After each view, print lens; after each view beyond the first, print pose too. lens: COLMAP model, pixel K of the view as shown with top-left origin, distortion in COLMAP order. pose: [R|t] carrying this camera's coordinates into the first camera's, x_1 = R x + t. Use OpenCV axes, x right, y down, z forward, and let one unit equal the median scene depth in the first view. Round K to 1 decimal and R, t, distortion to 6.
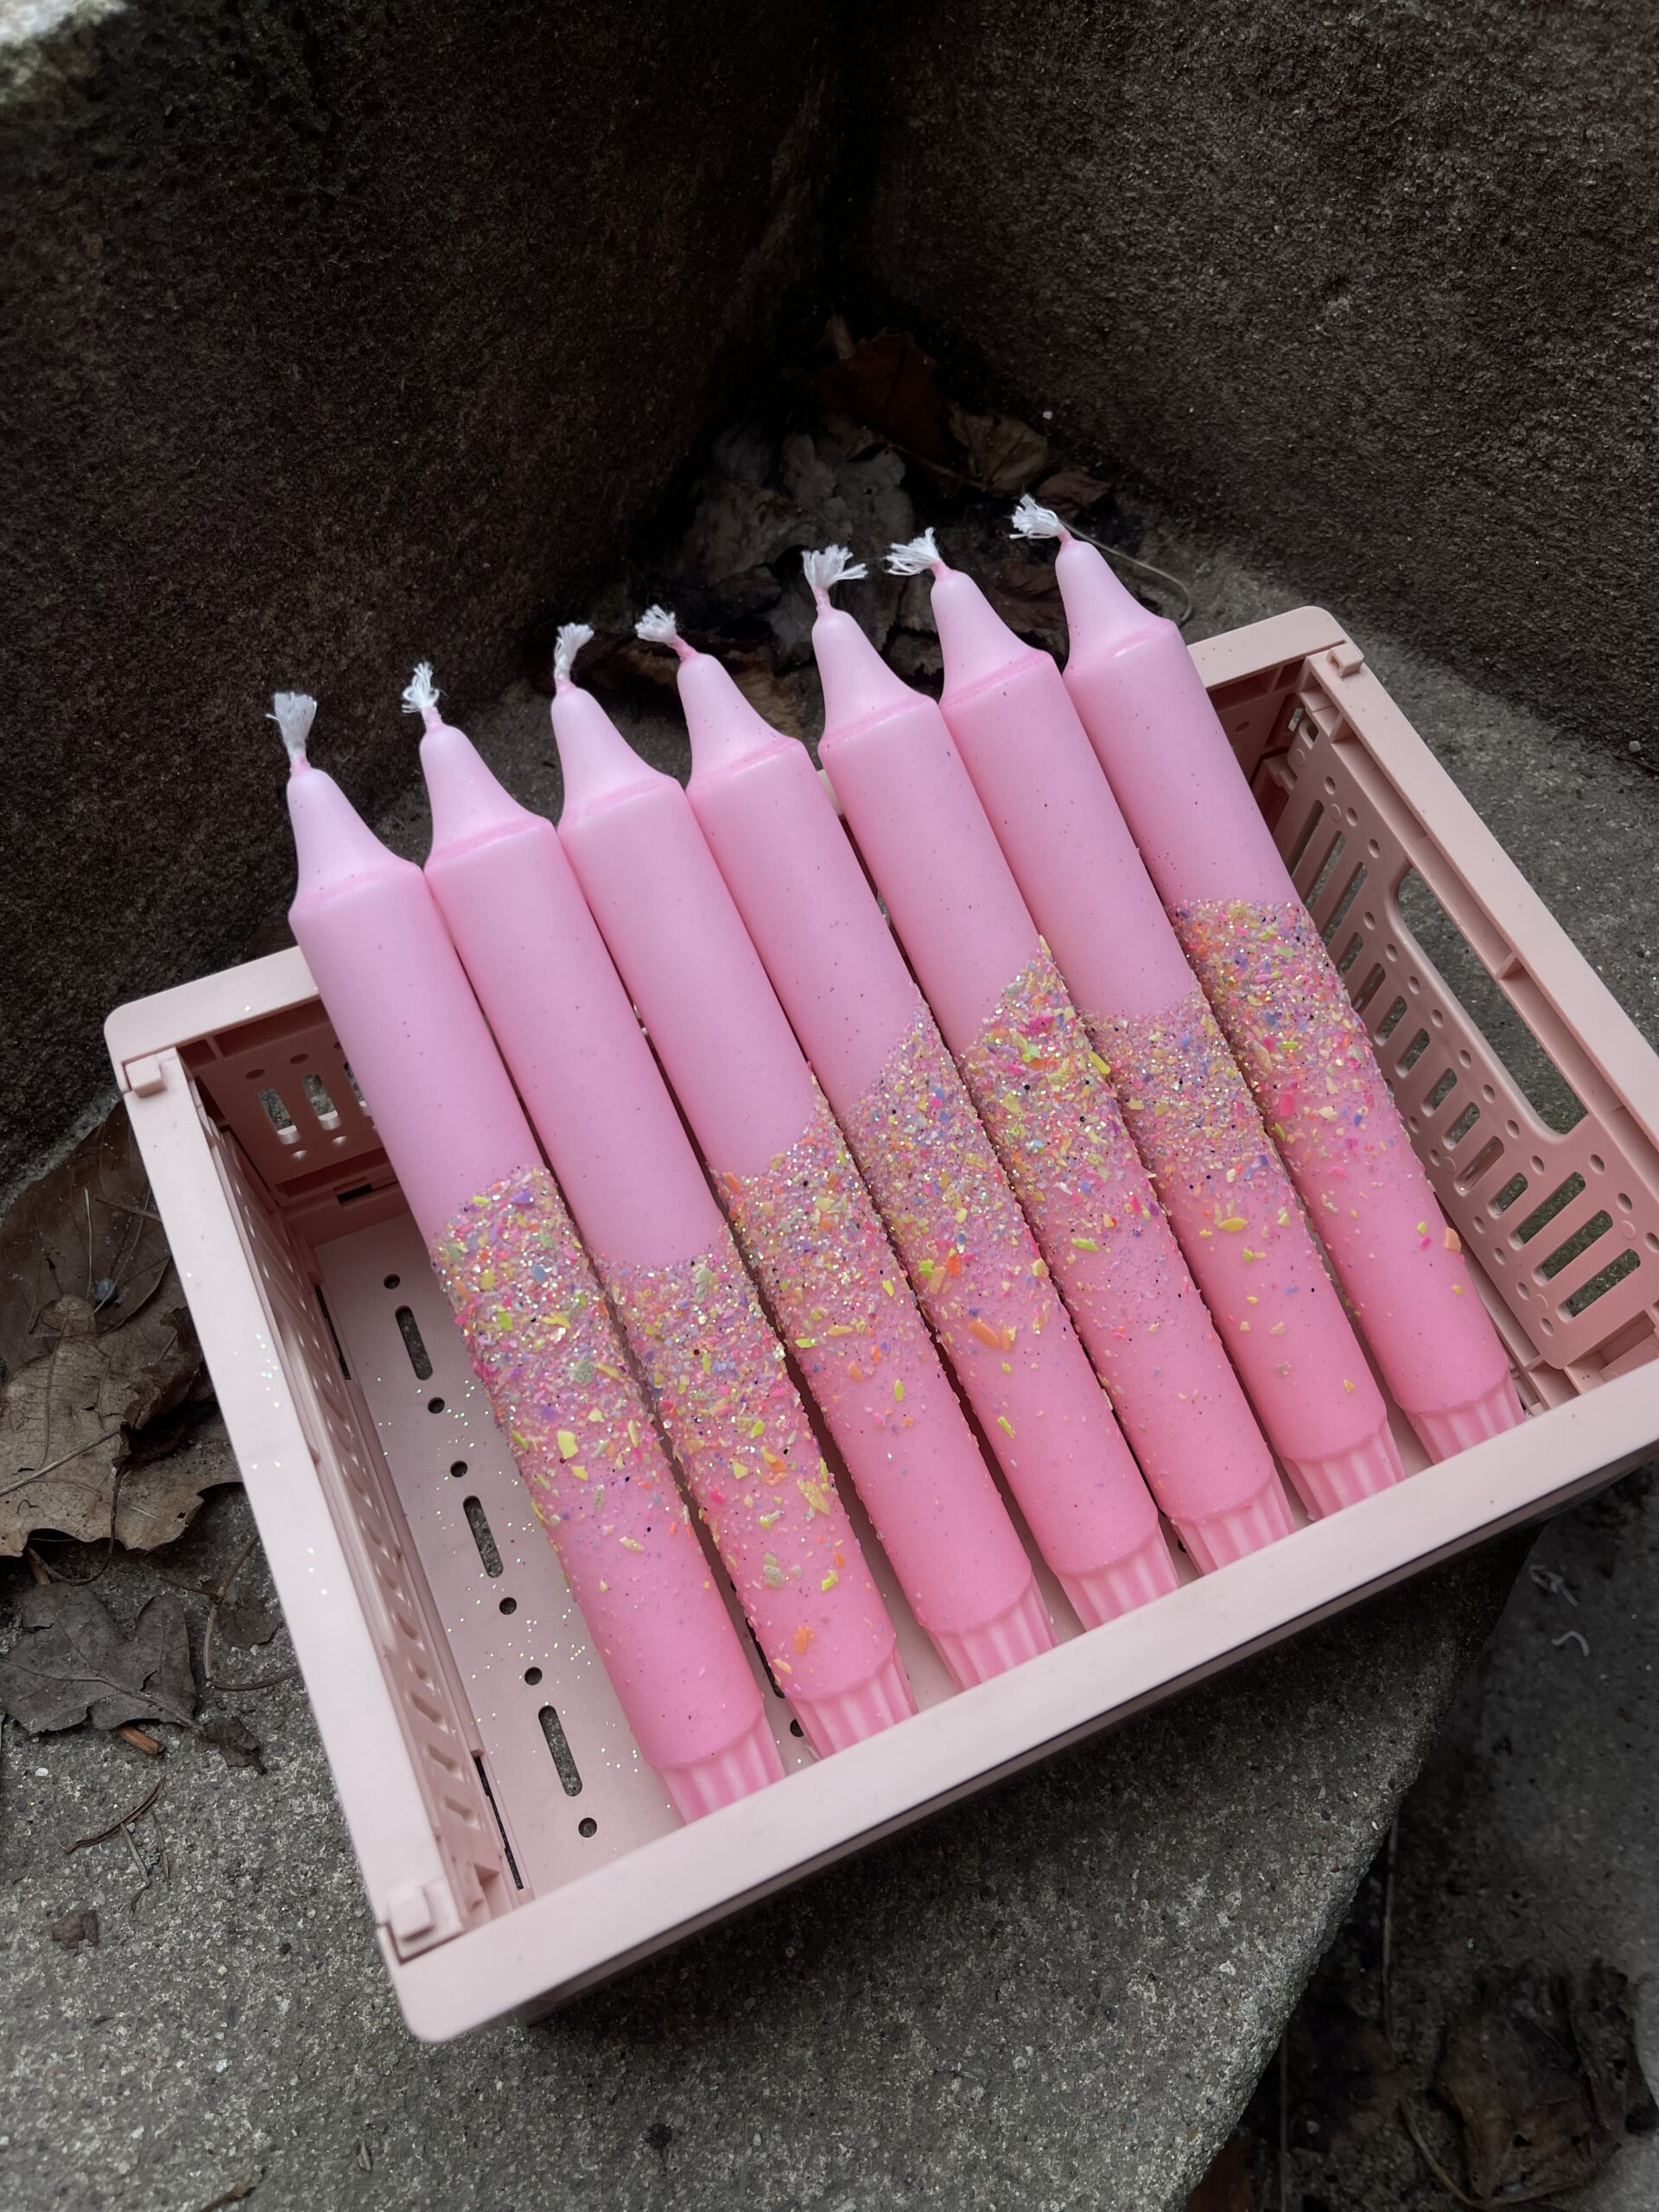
lens RADIAL K [[1716.0, 0, 842.8], [0, 1716.0, 1093.9], [0, 0, 1]] dist [0.044889, -0.069331]
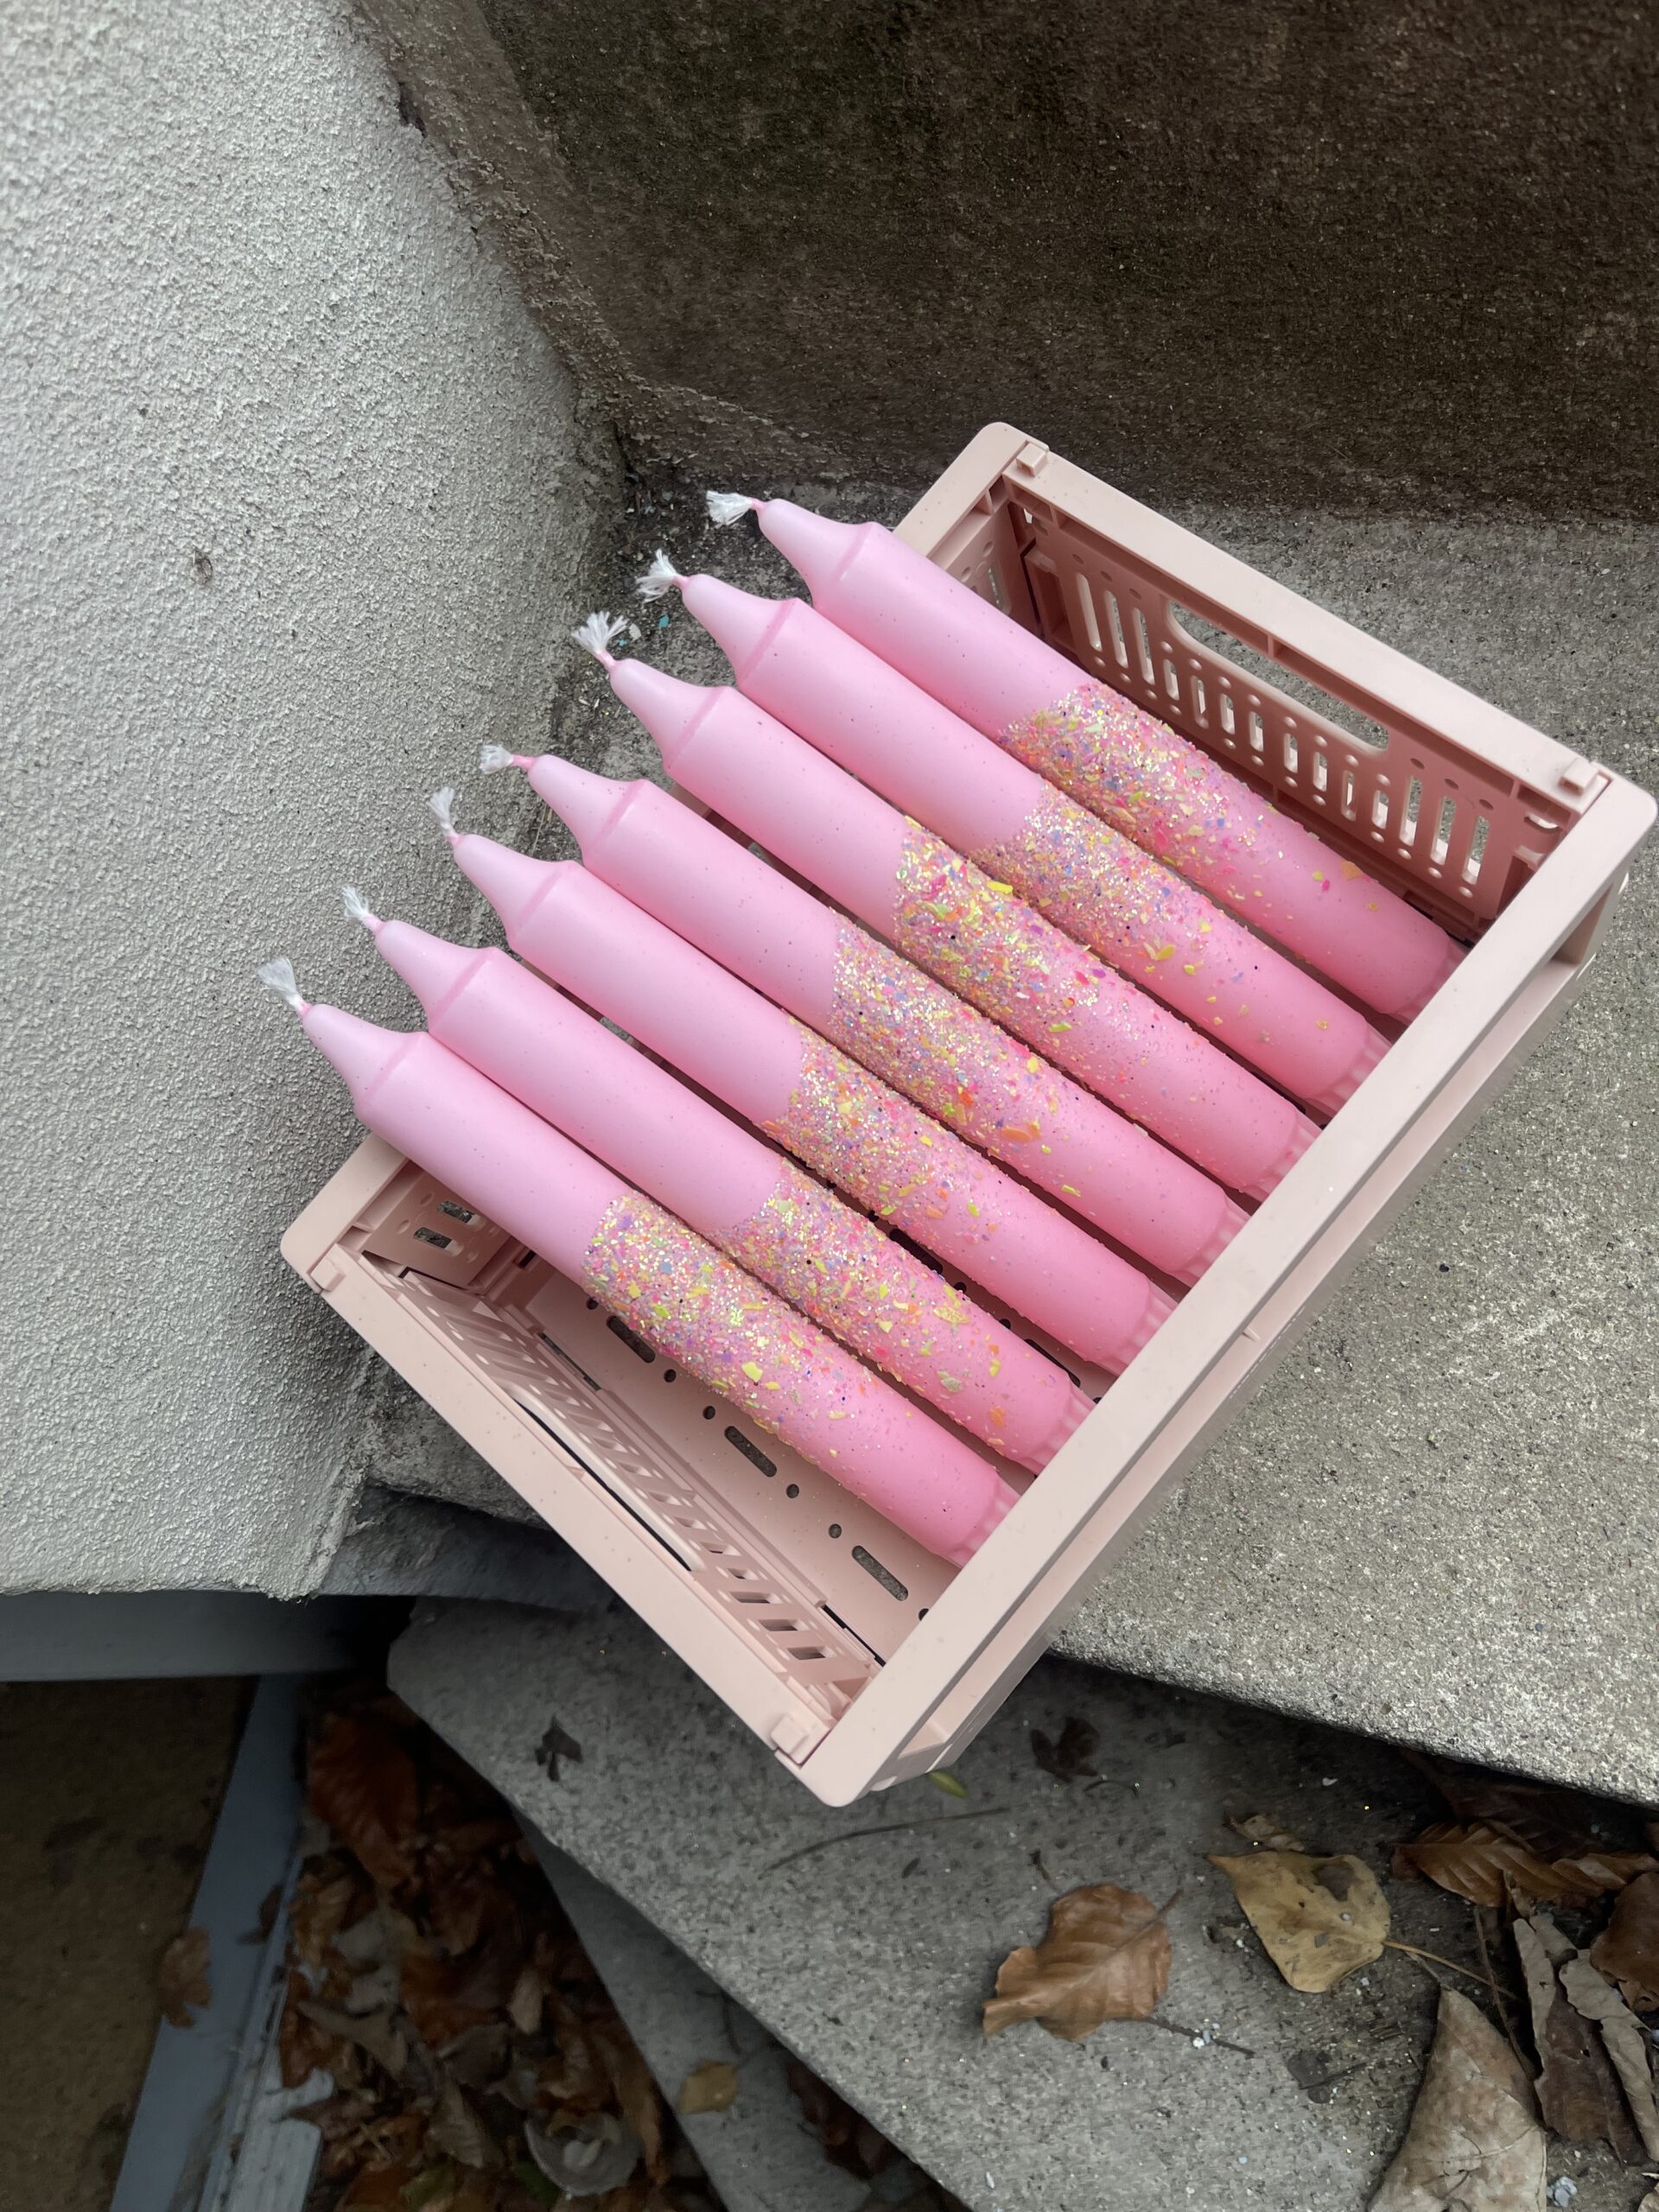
lens RADIAL K [[1716.0, 0, 842.8], [0, 1716.0, 1093.9], [0, 0, 1]] dist [0.044889, -0.069331]
pose [[0.878765, -0.463084, -0.115438, 0.131574], [0.474083, 0.874844, 0.099460, -0.066700], [0.054932, -0.142130, 0.988323, -0.208935]]
